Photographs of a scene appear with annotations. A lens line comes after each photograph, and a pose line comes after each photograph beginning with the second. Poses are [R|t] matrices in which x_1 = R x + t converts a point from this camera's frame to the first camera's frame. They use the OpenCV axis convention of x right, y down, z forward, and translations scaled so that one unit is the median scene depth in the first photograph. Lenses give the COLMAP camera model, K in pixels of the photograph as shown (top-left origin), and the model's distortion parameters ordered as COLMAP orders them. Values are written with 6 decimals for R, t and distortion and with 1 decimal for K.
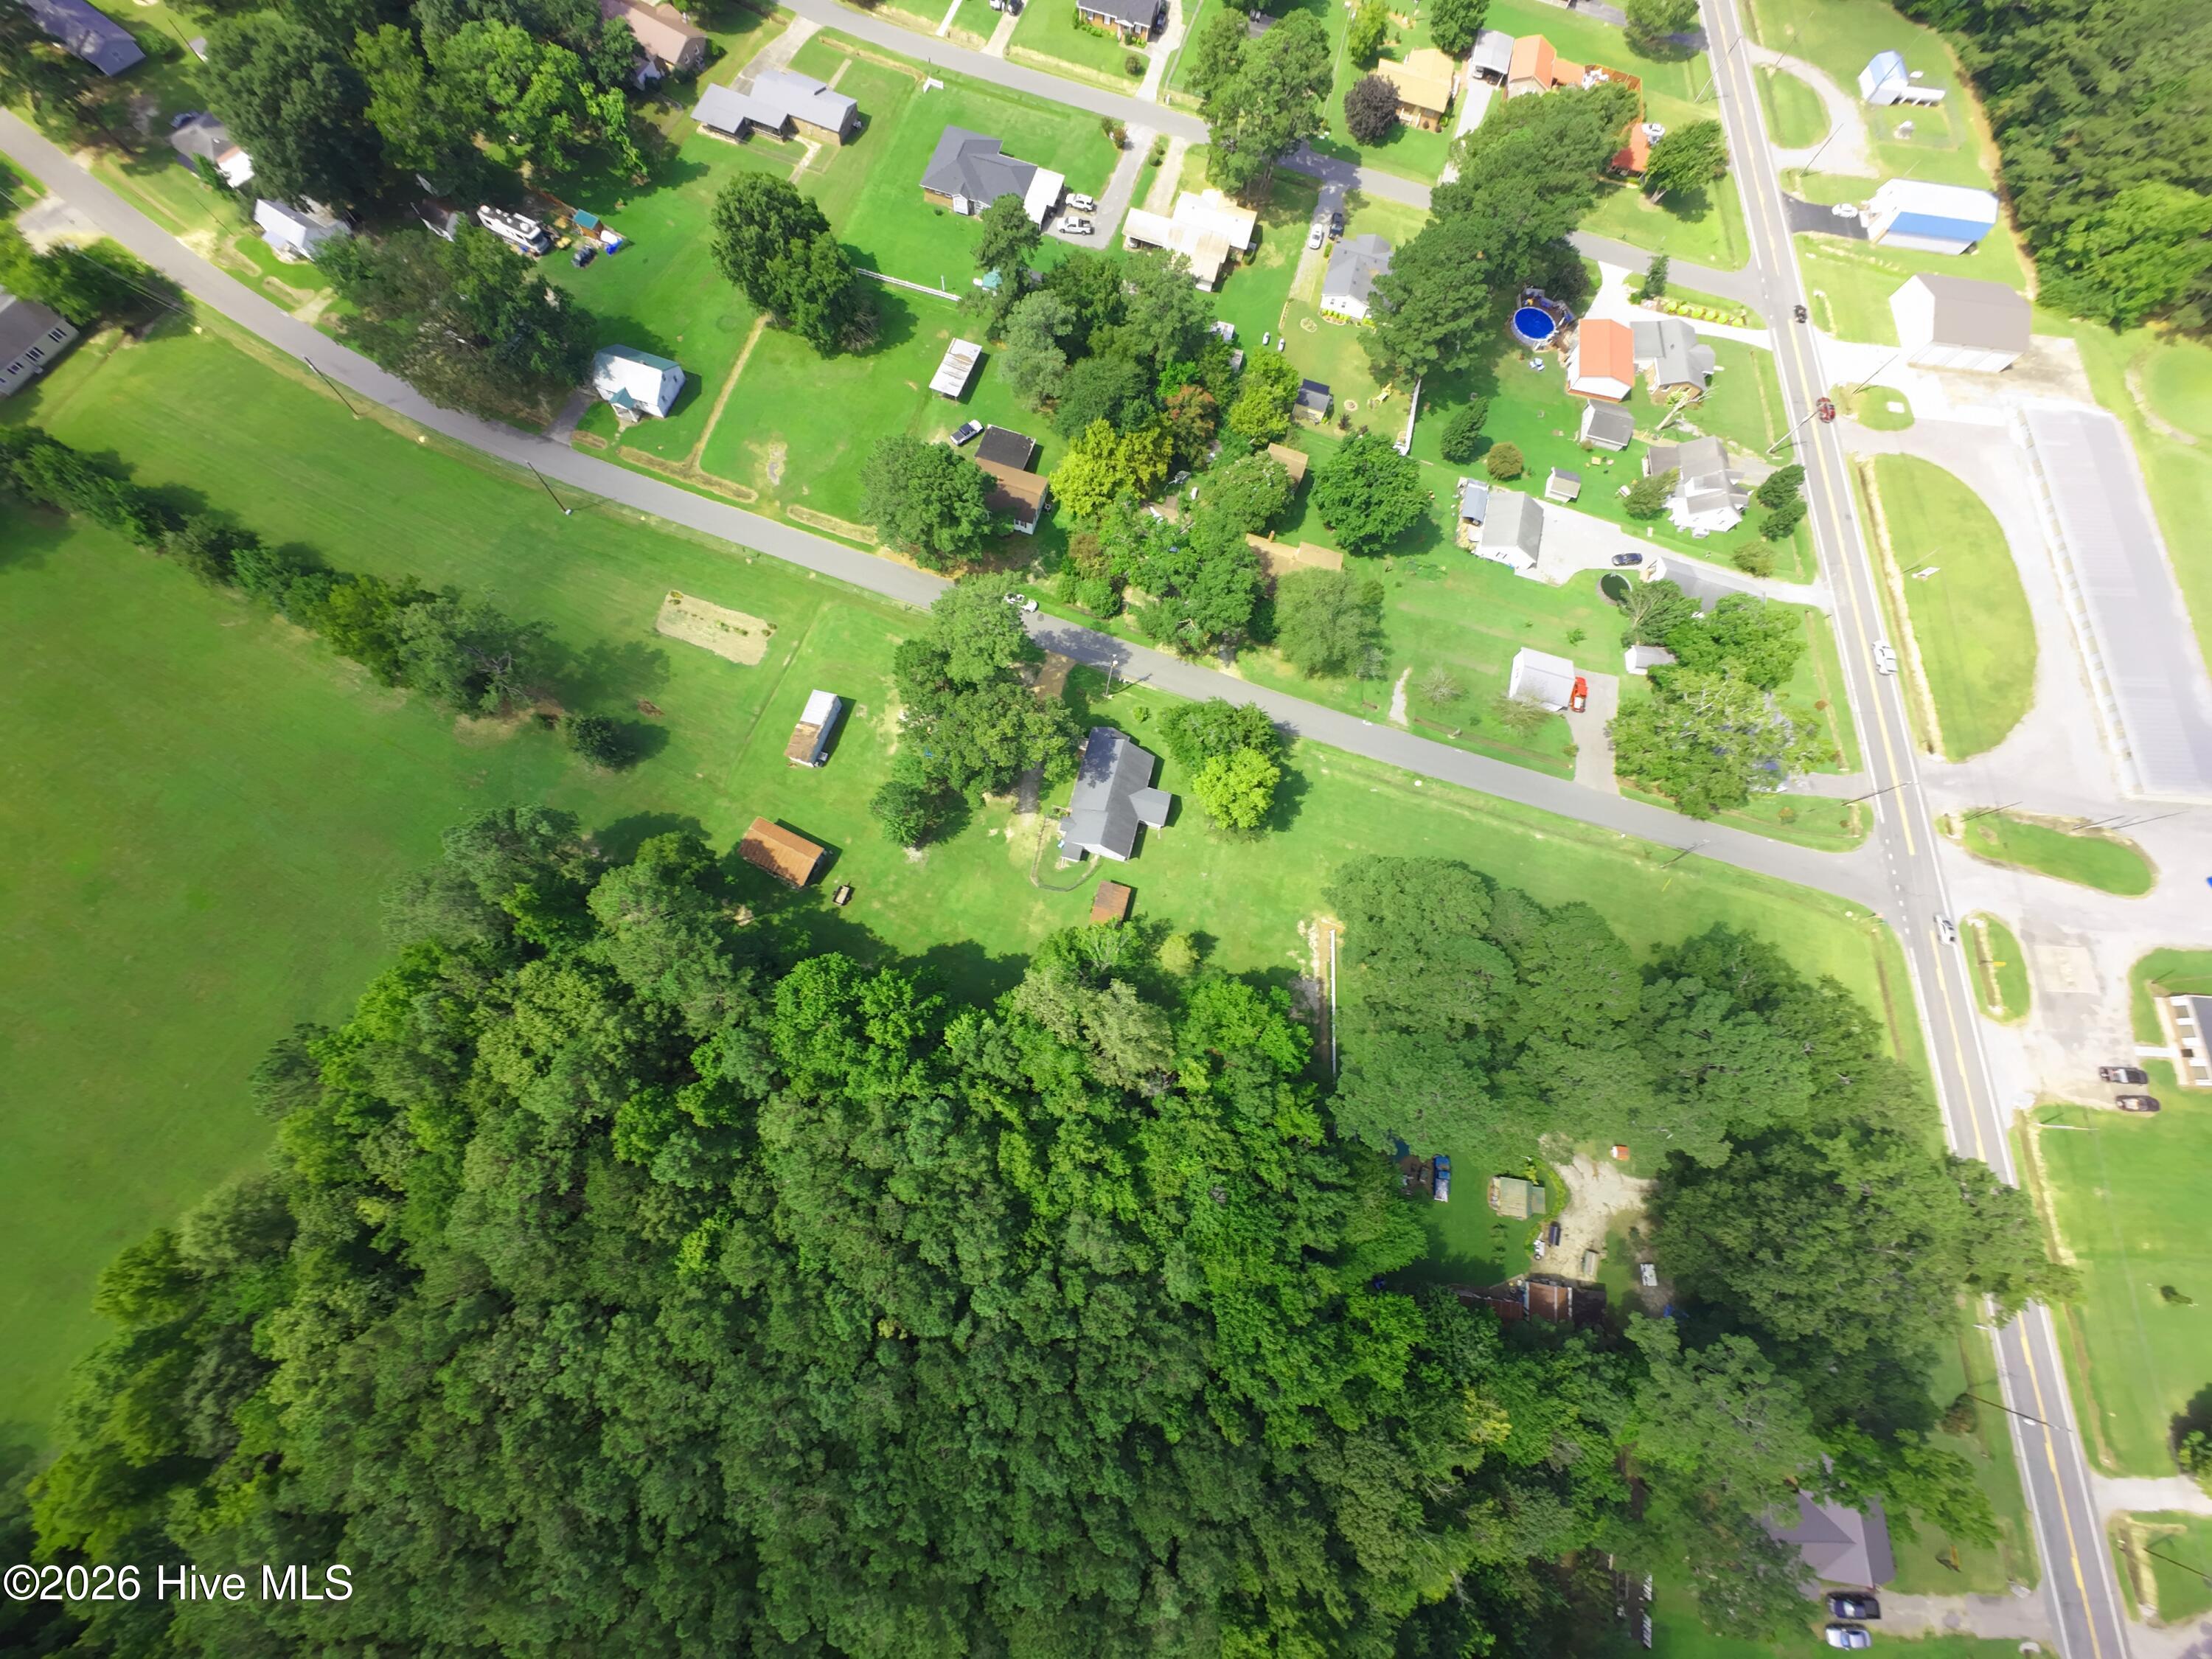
lens RADIAL K [[766.1, 0, 1104.0], [0, 766.1, 835.4], [0, 0, 1]] dist [0.001120, 0.000076]
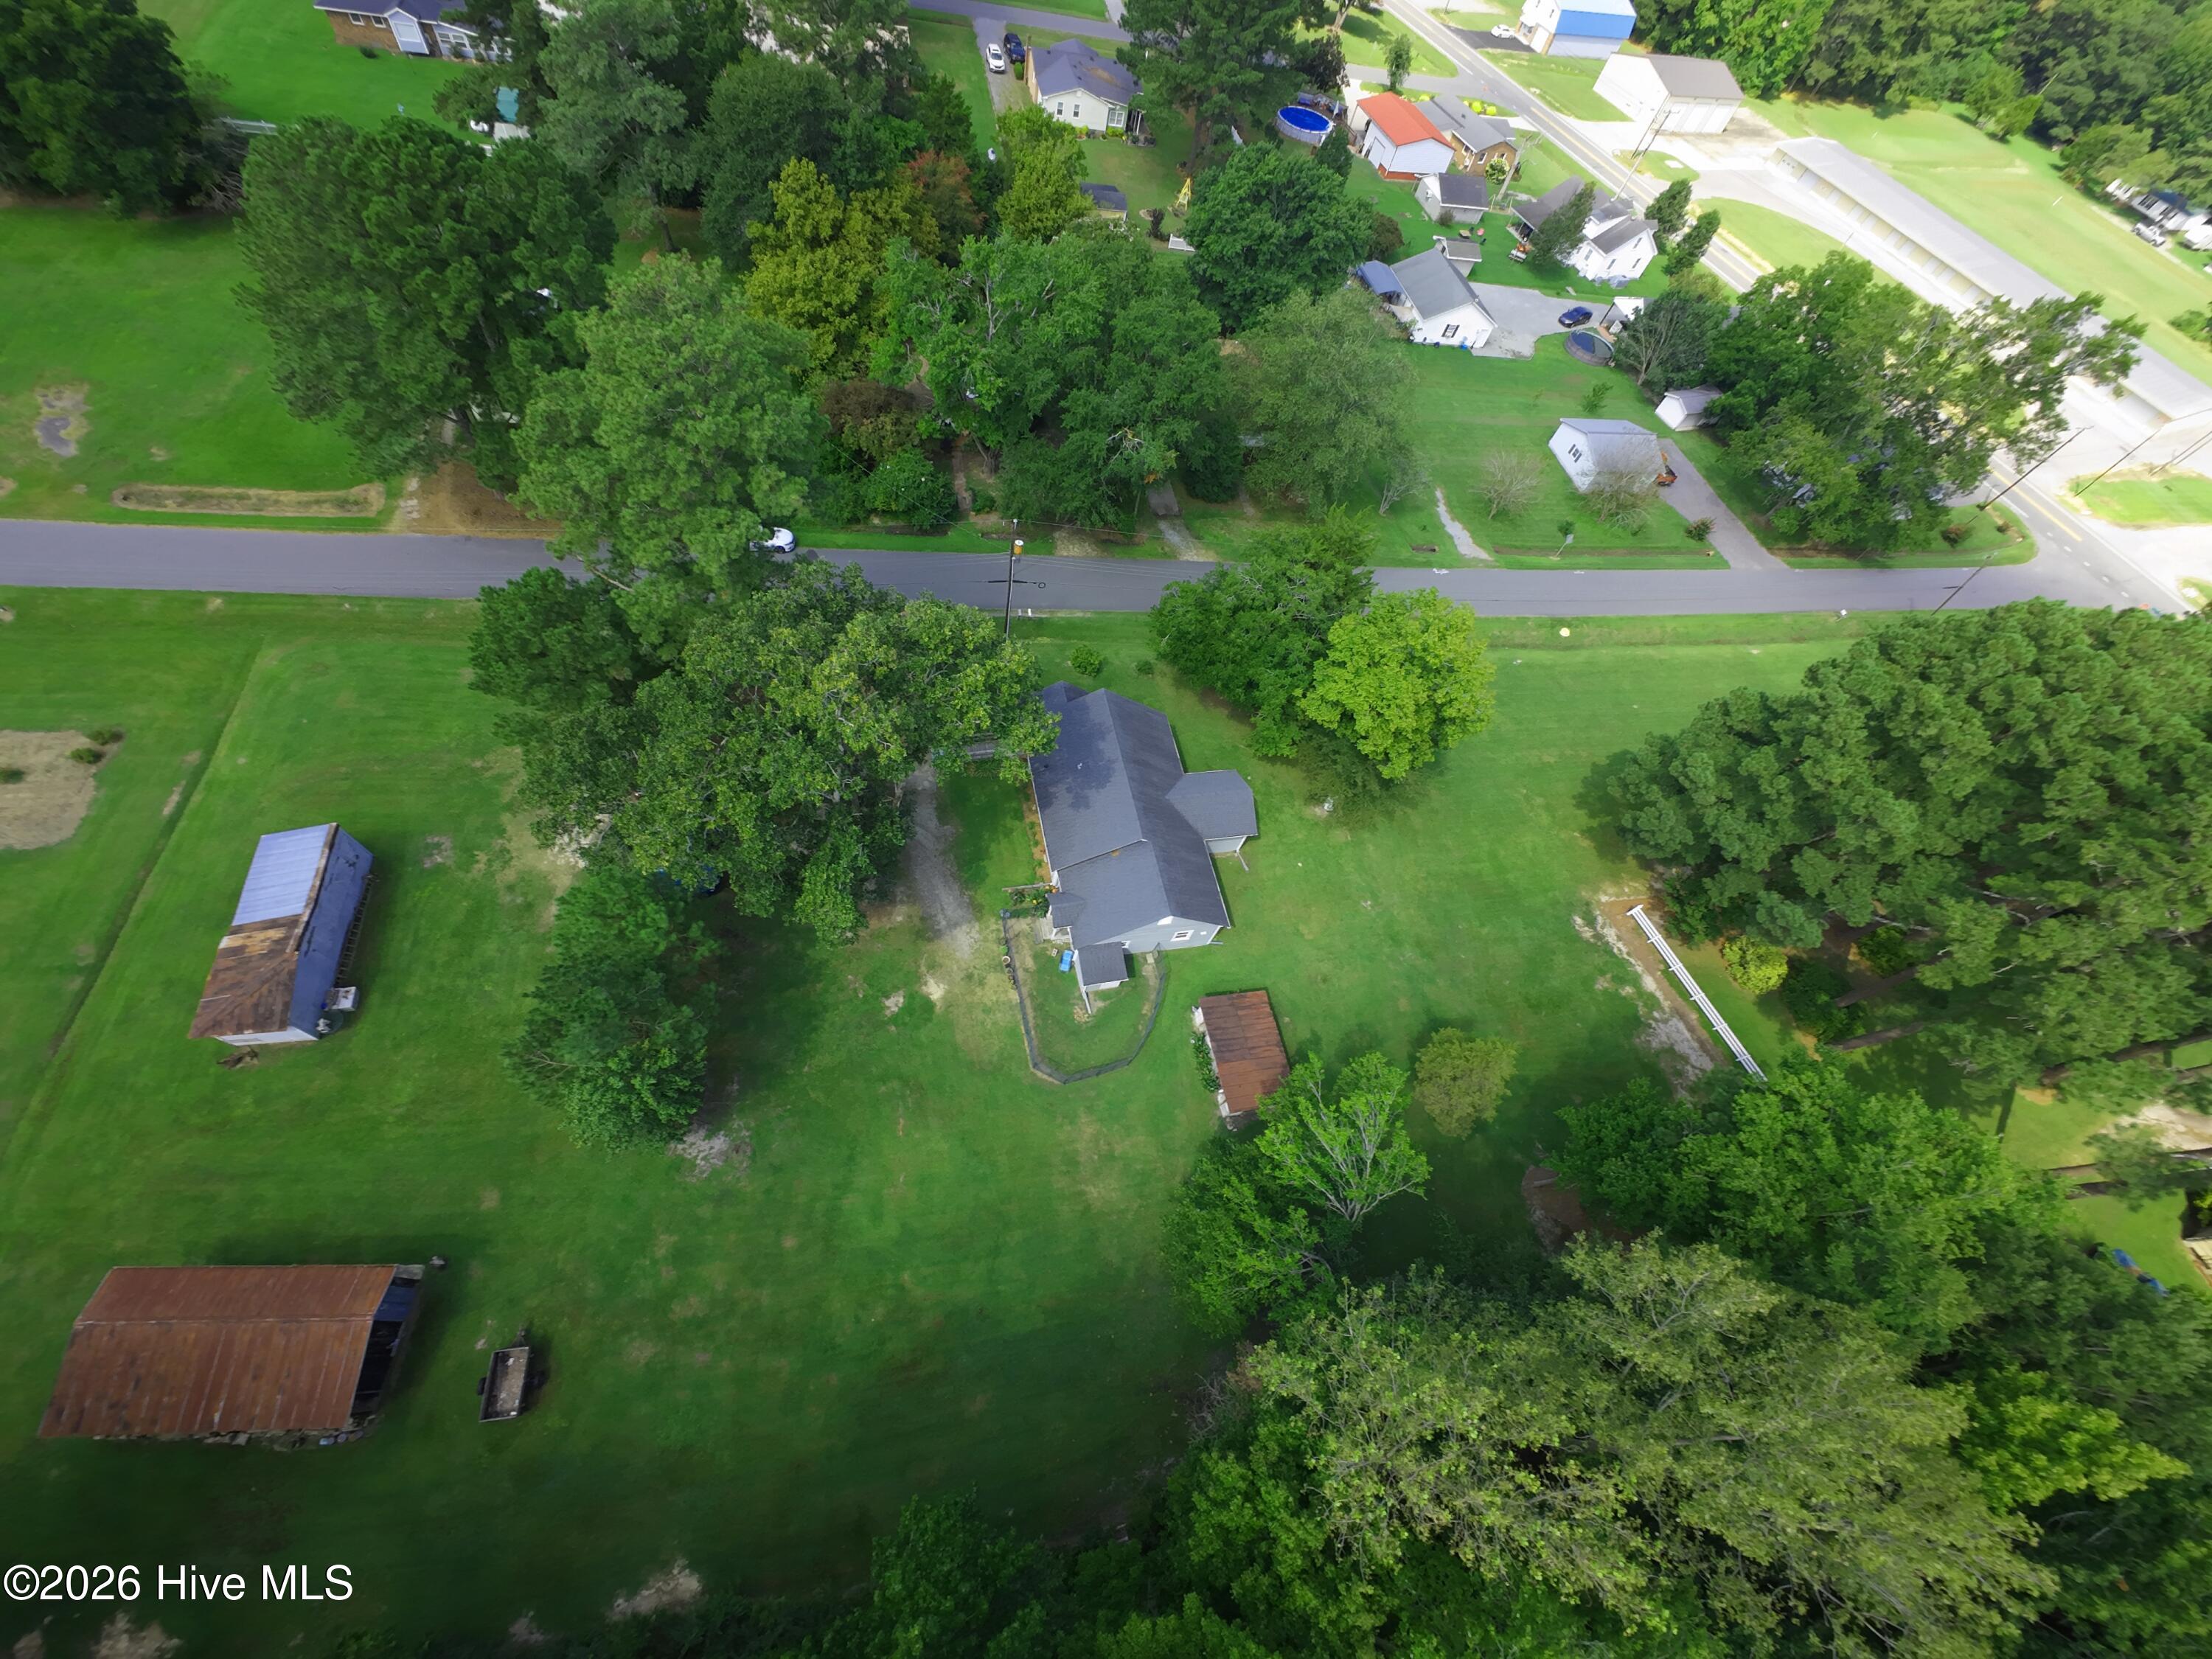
lens RADIAL K [[832.7, 0, 1111.6], [0, 832.7, 839.3], [0, 0, 1]] dist [0.000246, 0.000179]
pose [[0.892292, -0.351292, 0.283565, -0.130502], [0.395827, 0.910817, -0.117189, 0.013112], [-0.217108, 0.216809, 0.951766, 0.523594]]
